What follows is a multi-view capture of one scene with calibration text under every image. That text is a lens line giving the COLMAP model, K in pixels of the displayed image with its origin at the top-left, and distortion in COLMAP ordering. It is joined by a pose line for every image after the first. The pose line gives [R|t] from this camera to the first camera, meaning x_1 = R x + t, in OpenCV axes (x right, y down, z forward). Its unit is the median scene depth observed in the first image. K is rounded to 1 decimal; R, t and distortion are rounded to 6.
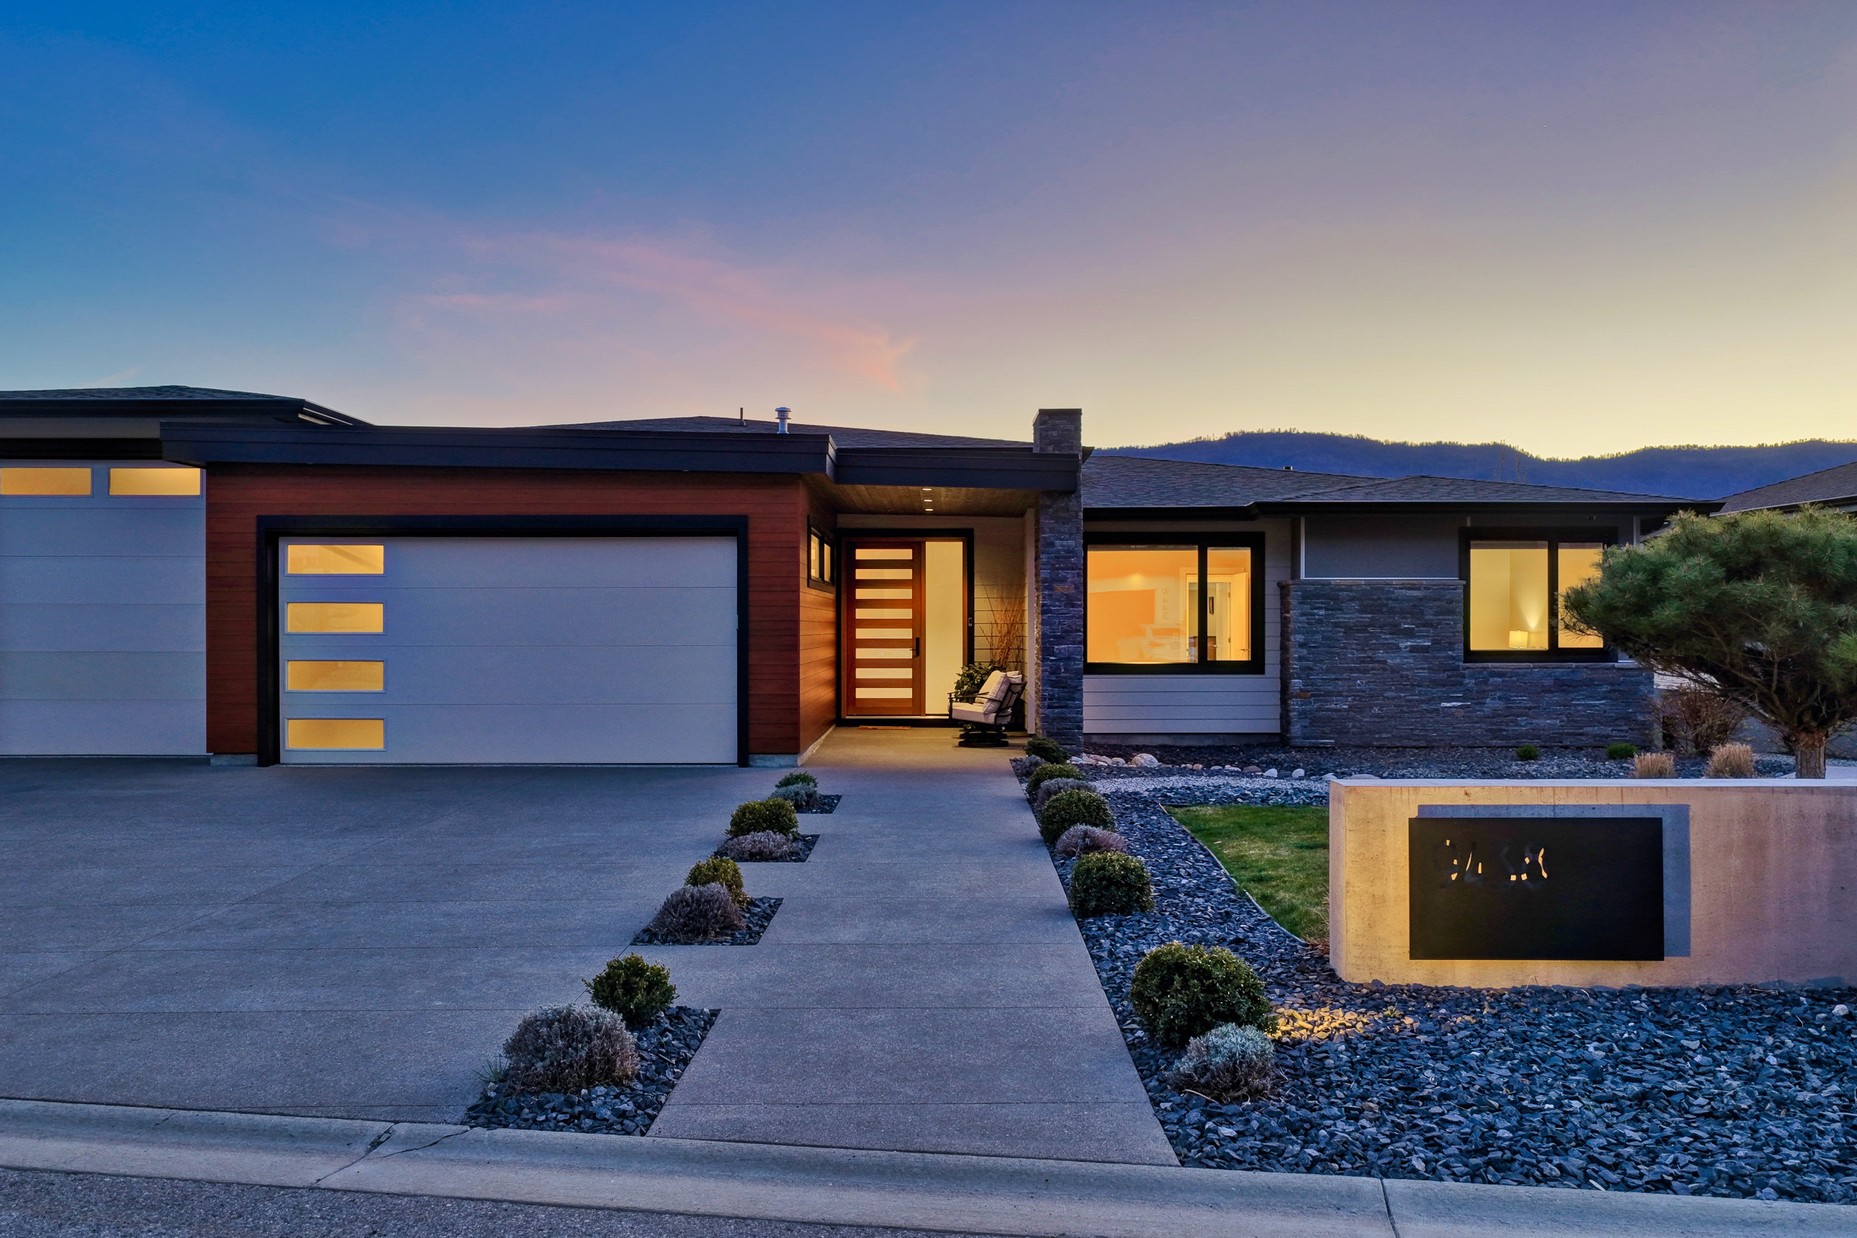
lens RADIAL K [[1581.7, 0, 954.9], [0, 1581.7, 611.9], [0, 0, 1]] dist [-0.007704, 0.033595]
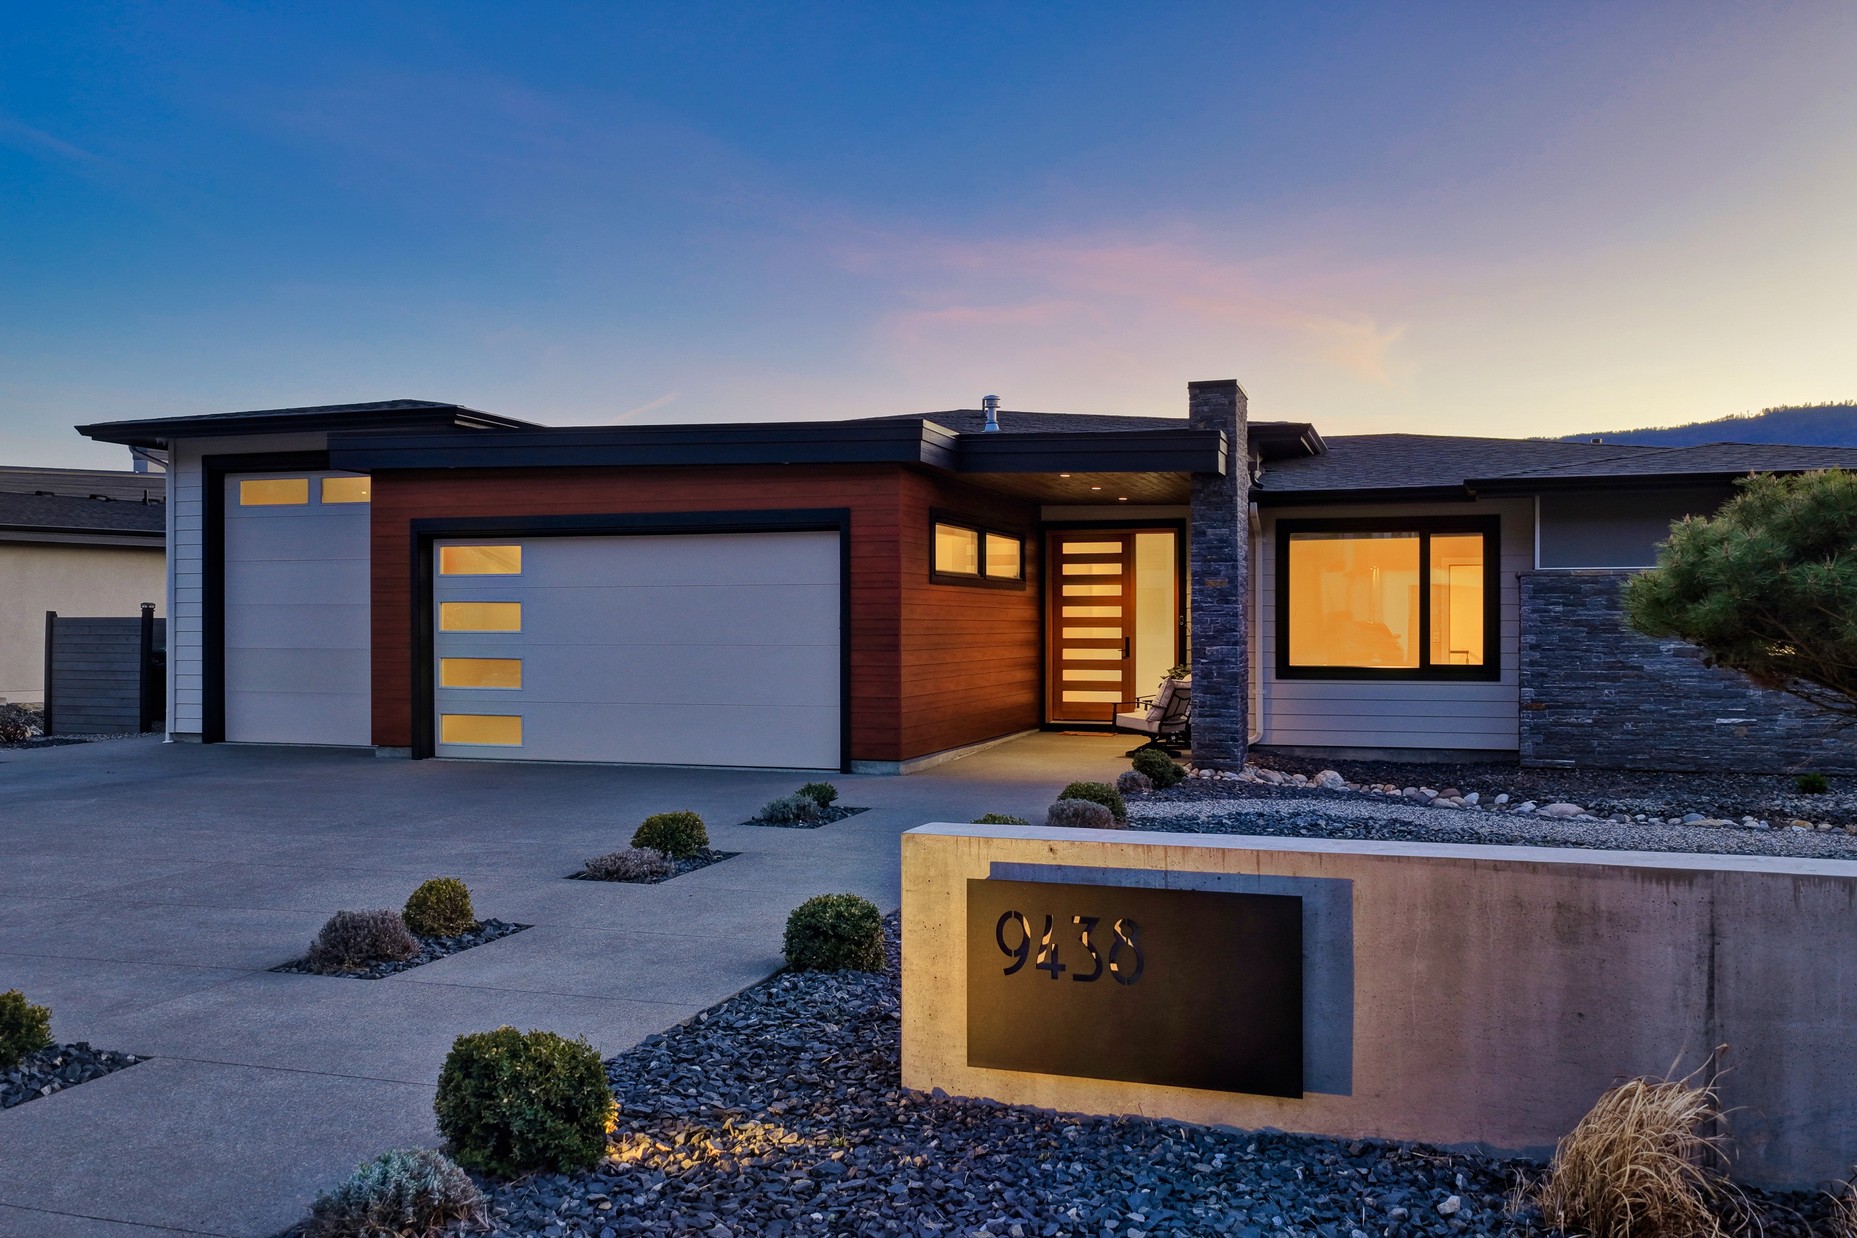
lens RADIAL K [[1581.7, 0, 917.7], [0, 1581.7, 631.8], [0, 0, 1]] dist [-0.007704, 0.033595]
pose [[0.950039, 0.001310, -0.312127, 0.201115], [0.002845, 0.999913, 0.012856, 0.000988], [0.312117, -0.013101, 0.949953, 0.110936]]
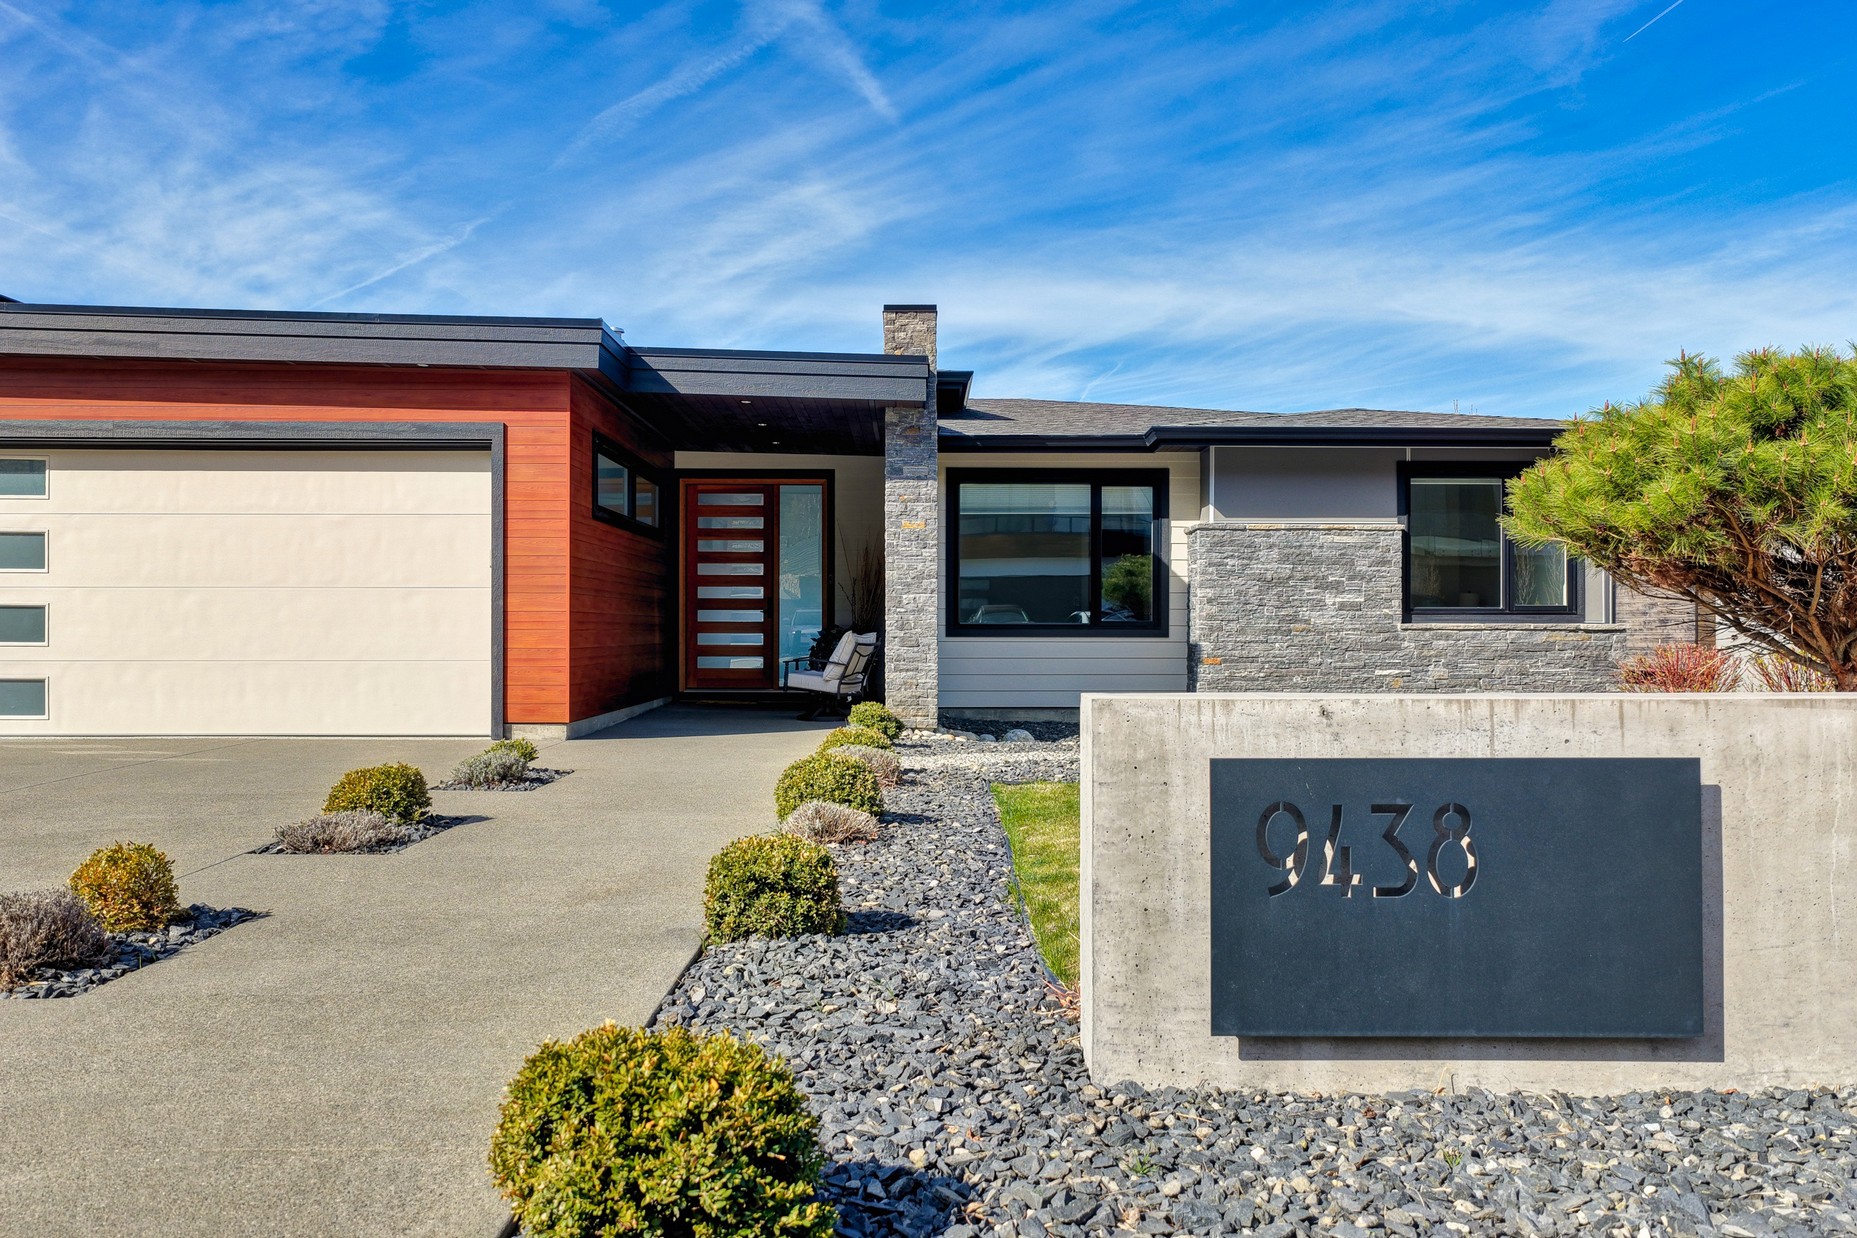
lens RADIAL K [[1581.7, 0, 961.3], [0, 1581.7, 613.1], [0, 0, 1]] dist [-0.007704, 0.033595]
pose [[0.999642, 0.003776, 0.026483, 0.077437], [-0.003754, 0.999993, -0.000879, 0.033732], [-0.026486, 0.000779, 0.999649, 0.196911]]
